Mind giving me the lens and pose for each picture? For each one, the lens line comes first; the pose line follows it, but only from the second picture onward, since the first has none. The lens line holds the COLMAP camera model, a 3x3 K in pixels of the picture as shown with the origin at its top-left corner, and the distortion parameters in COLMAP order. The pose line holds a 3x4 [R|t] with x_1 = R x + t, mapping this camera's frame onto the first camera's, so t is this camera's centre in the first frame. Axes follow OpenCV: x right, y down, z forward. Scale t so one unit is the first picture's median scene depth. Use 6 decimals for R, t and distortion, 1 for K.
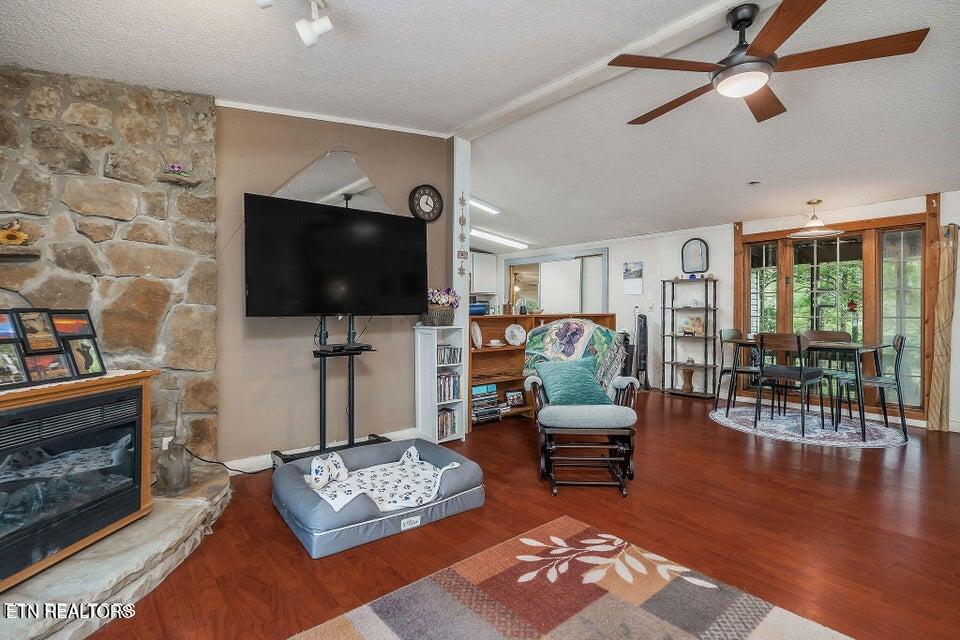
lens RADIAL K [[471.0, 0, 459.7], [0, 471.0, 313.9], [0, 0, 1]] dist [-0.000610, -0.000123]
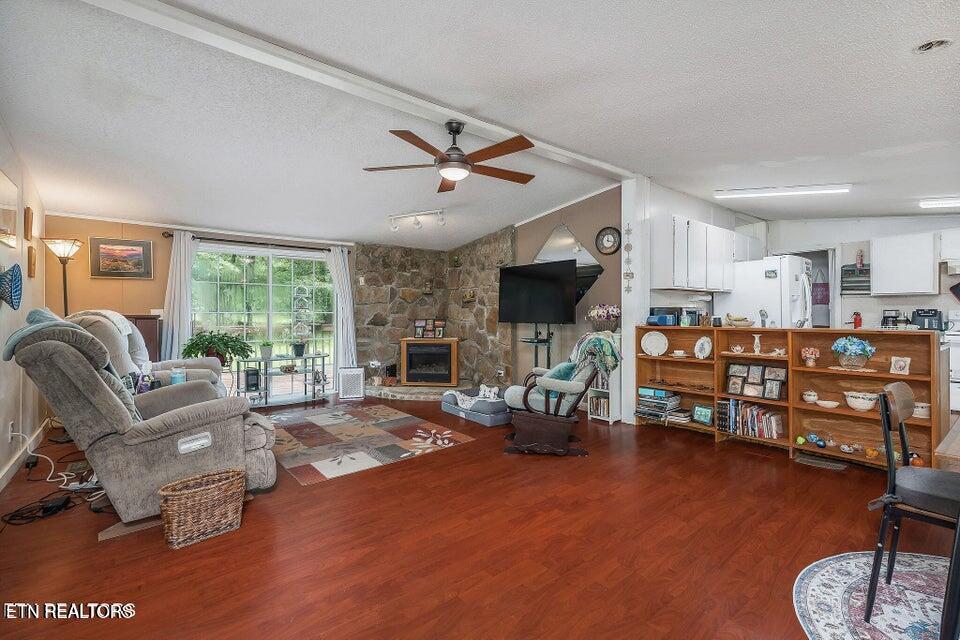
lens RADIAL K [[423.9, 0, 464.8], [0, 423.9, 308.9], [0, 0, 1]] dist [-0.001249, -0.000015]
pose [[-0.034010, -0.009037, -0.999381, 1.449229], [-0.003462, 0.999954, -0.008925, -0.036272], [0.999415, 0.003156, -0.034040, 0.805581]]
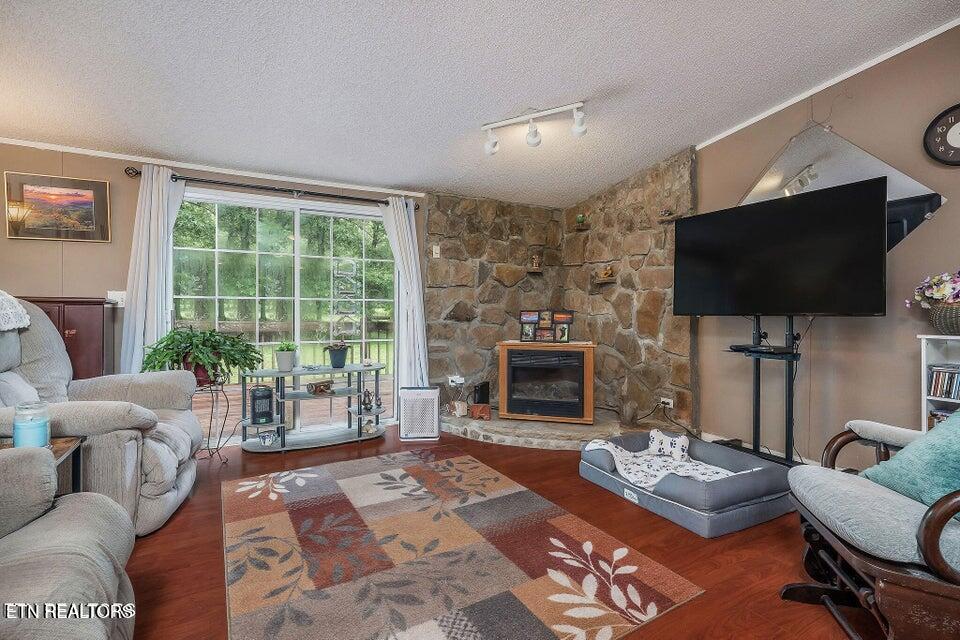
lens RADIAL K [[458.8, 0, 484.5], [0, 458.8, 310.0], [0, 0, 1]] dist [-0.000188, -0.000005]
pose [[-0.168265, -0.005456, -0.985727, 0.783655], [-0.007109, 0.999965, -0.004321, 0.000630], [0.985716, 0.006281, -0.168298, 0.622893]]
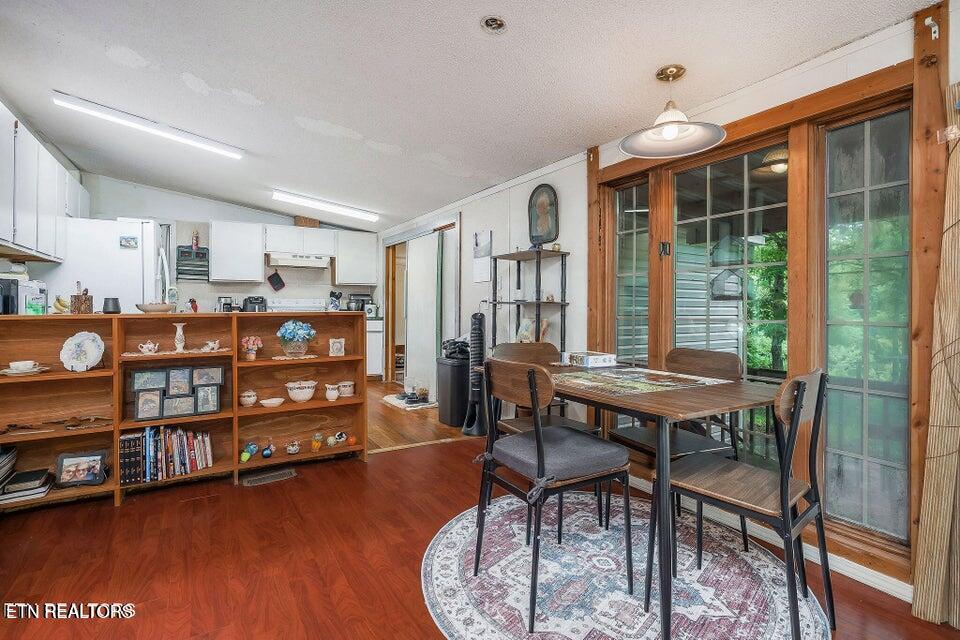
lens RADIAL K [[458.8, 0, 484.5], [0, 458.8, 310.0], [0, 0, 1]] dist [-0.000188, -0.000005]
pose [[0.992552, 0.002993, -0.121787, 0.933761], [-0.003028, 0.999995, -0.000101, -0.005596], [0.121786, 0.000469, 0.992556, 0.787600]]
